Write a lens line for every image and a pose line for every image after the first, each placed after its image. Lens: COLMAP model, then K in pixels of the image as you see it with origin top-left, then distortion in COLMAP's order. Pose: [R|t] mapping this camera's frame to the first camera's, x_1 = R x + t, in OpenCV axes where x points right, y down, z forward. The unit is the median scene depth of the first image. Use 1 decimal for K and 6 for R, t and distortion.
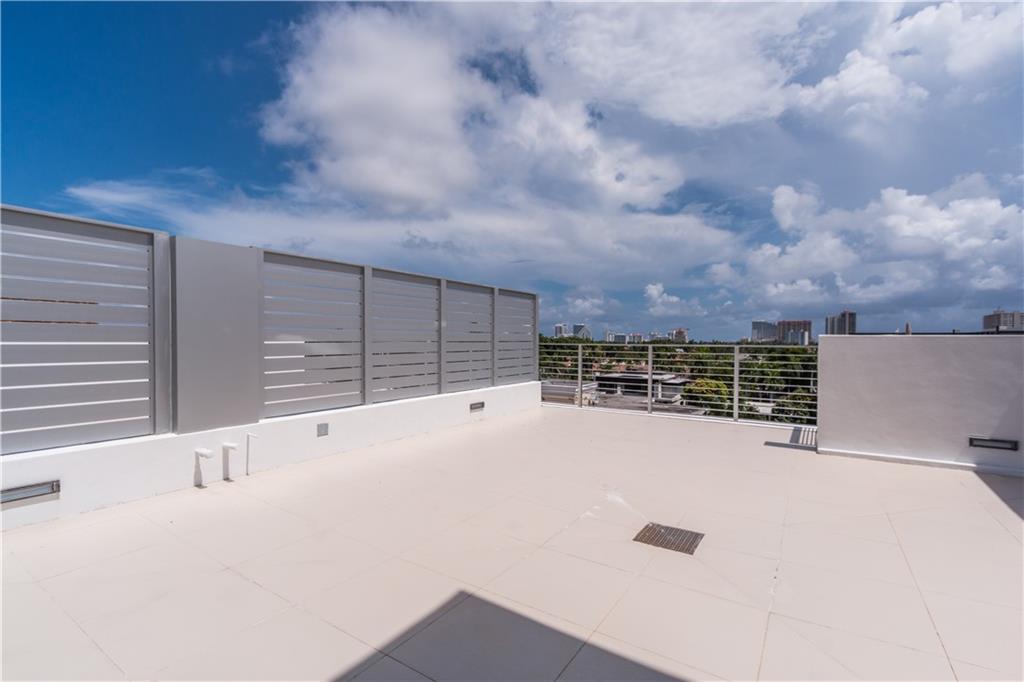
lens RADIAL K [[468.4, 0, 513.9], [0, 468.4, 341.2], [0, 0, 1]] dist [0.009433, -0.000483]
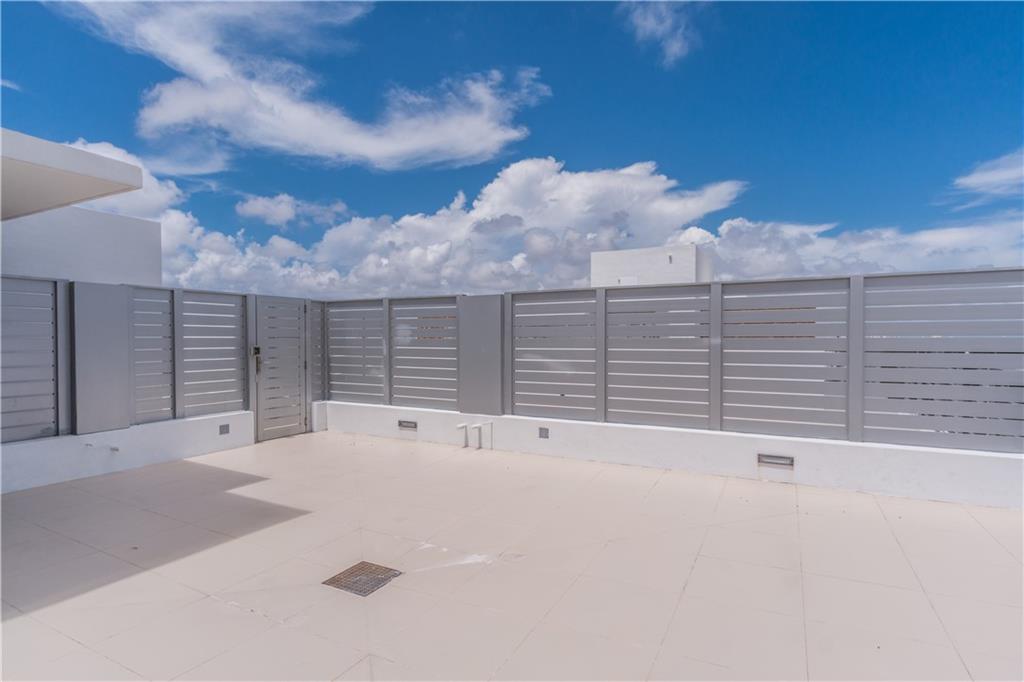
lens RADIAL K [[524.0, 0, 510.0], [0, 524.0, 342.4], [0, 0, 1]] dist [-0.003056, -0.000300]
pose [[0.085947, 0.004210, -0.996291, 0.859423], [-0.003039, 0.999988, 0.003964, -0.047559], [0.996295, 0.002687, 0.085959, 0.720052]]
